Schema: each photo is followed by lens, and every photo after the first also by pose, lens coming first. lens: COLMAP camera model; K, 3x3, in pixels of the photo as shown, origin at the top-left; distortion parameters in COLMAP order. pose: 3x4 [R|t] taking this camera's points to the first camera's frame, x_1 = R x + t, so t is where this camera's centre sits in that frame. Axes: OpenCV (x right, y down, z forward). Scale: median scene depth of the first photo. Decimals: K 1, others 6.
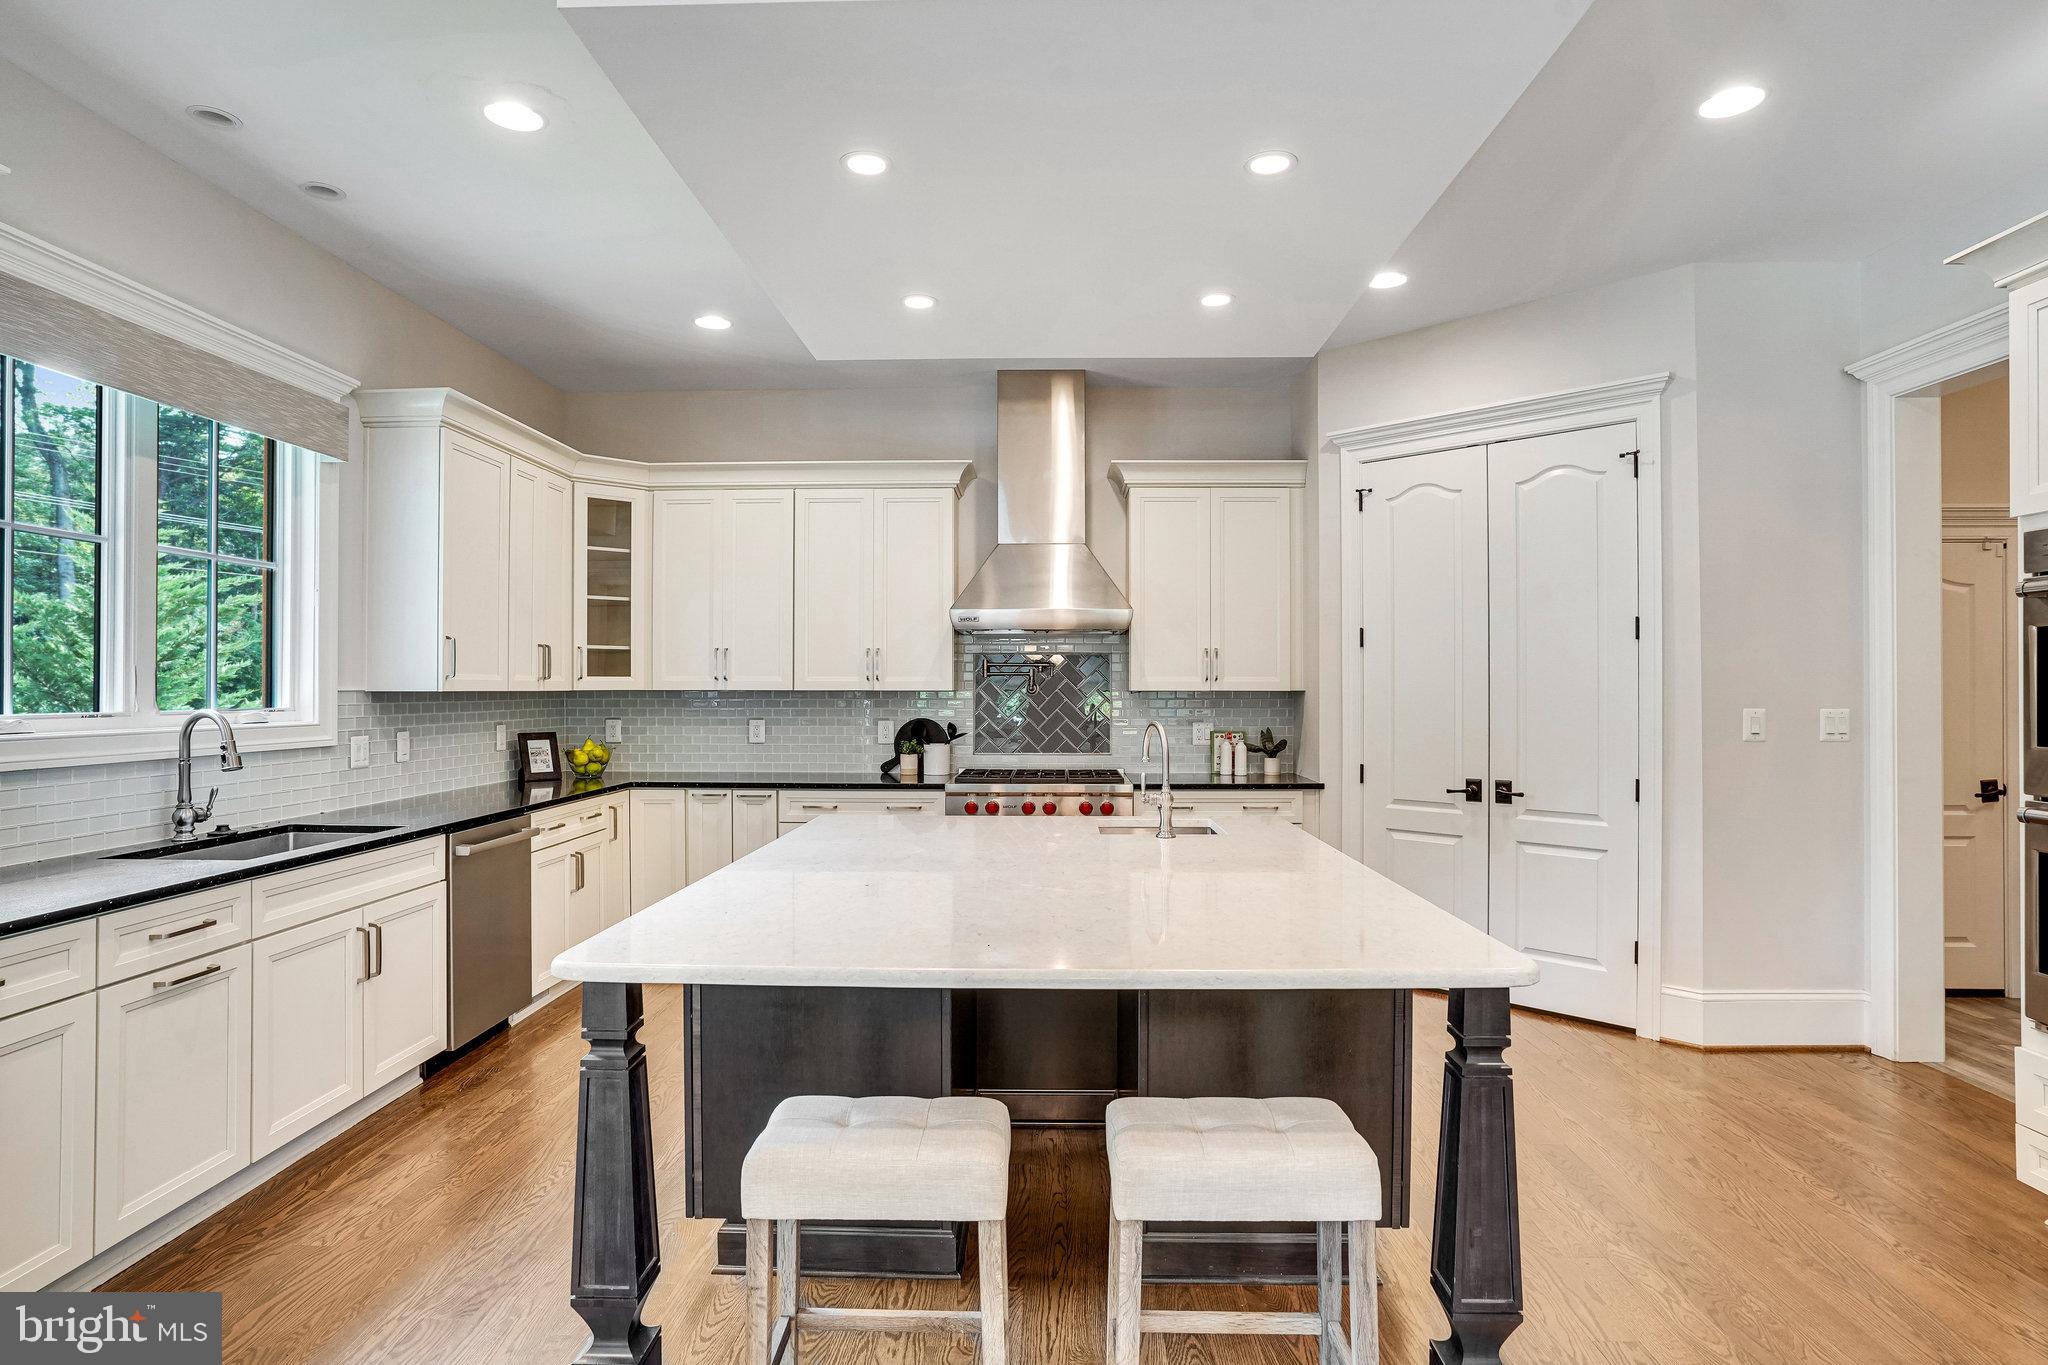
lens RADIAL K [[1069.1, 0, 1024.0], [0, 1069.1, 682.5], [0, 0, 1]] dist [-0.075843, 0.040808]
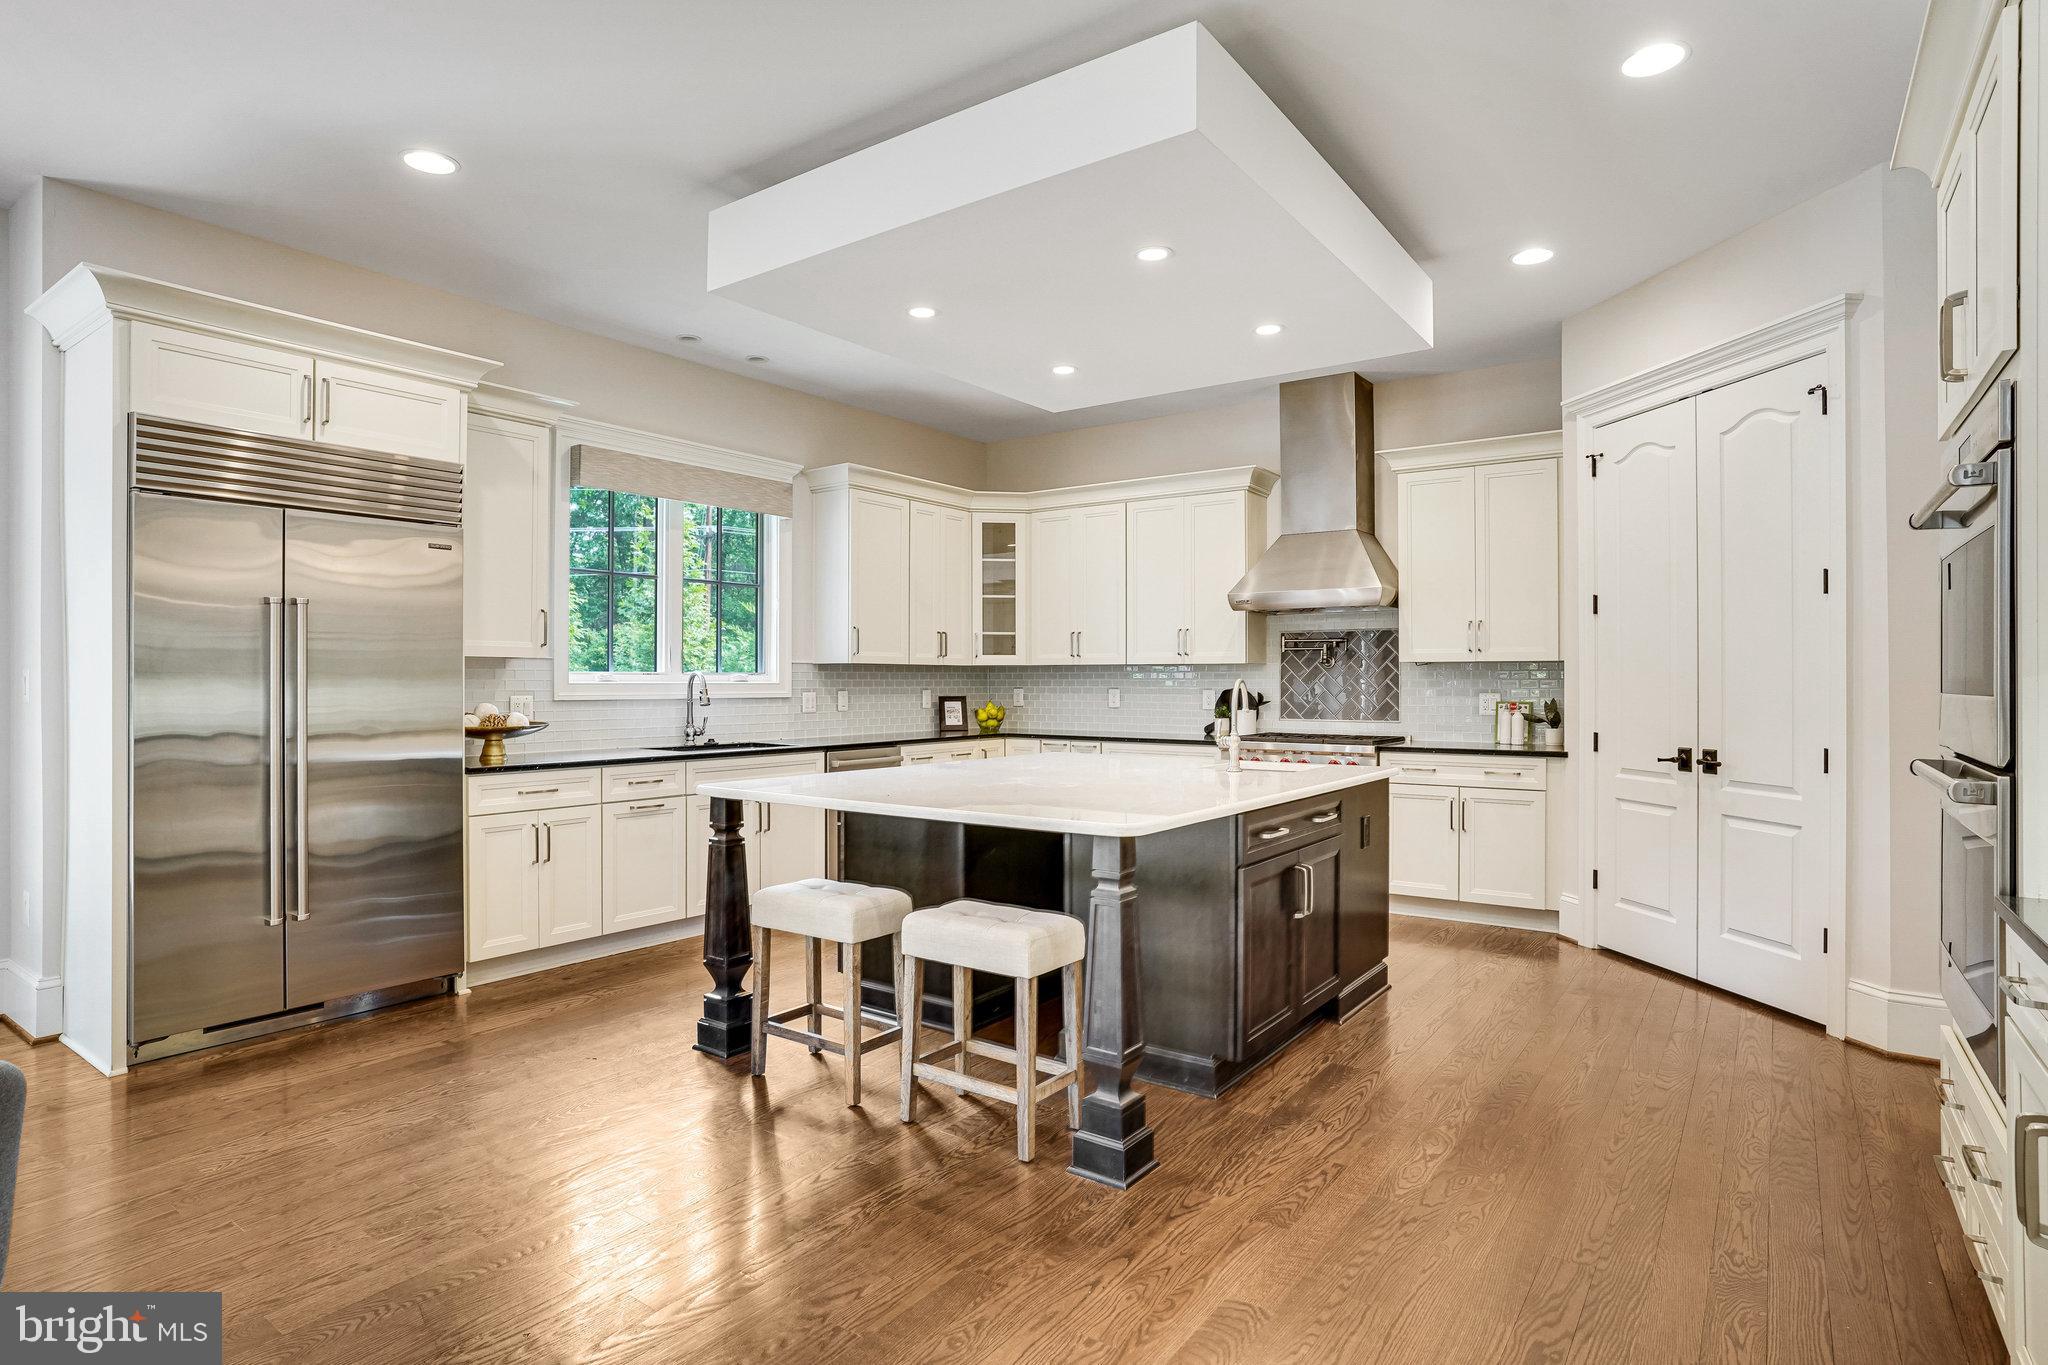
lens RADIAL K [[1069.1, 0, 1024.0], [0, 1069.1, 682.5], [0, 0, 1]] dist [-0.075843, 0.040808]
pose [[0.825242, 0.000692, -0.564779, 0.427947], [0.002833, 0.999982, 0.005364, 0.023540], [0.564772, -0.006027, 0.825225, -0.107333]]
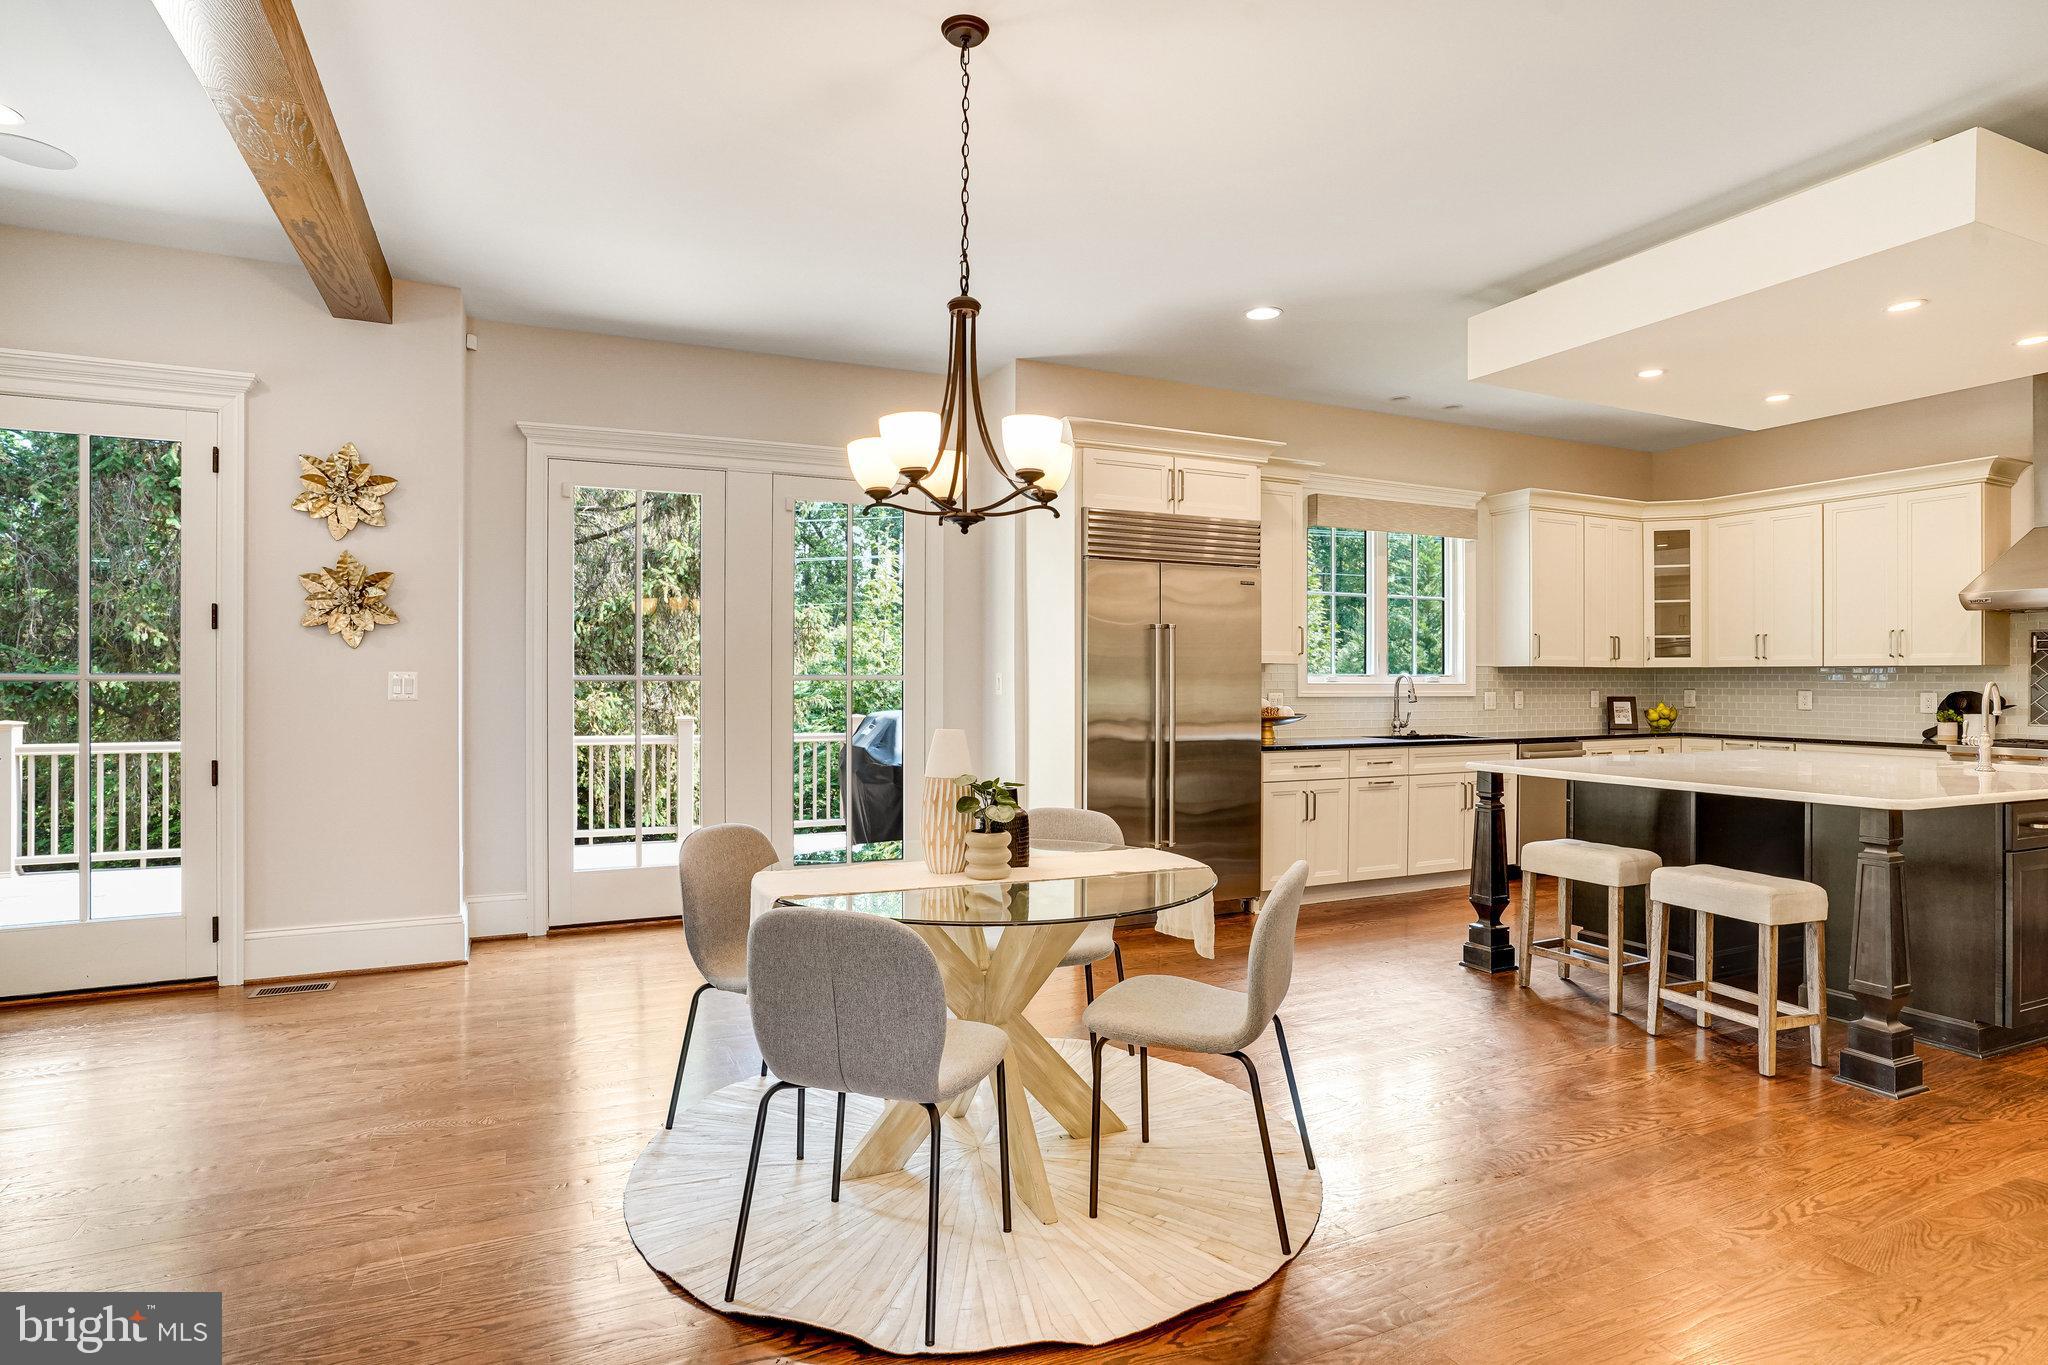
lens RADIAL K [[1069.1, 0, 1024.0], [0, 1069.1, 682.5], [0, 0, 1]] dist [-0.075843, 0.040808]
pose [[0.438155, 0.002634, -0.898896, 0.504529], [0.002055, 0.999990, 0.003933, 0.021492], [0.898897, -0.003571, 0.438145, -0.398144]]
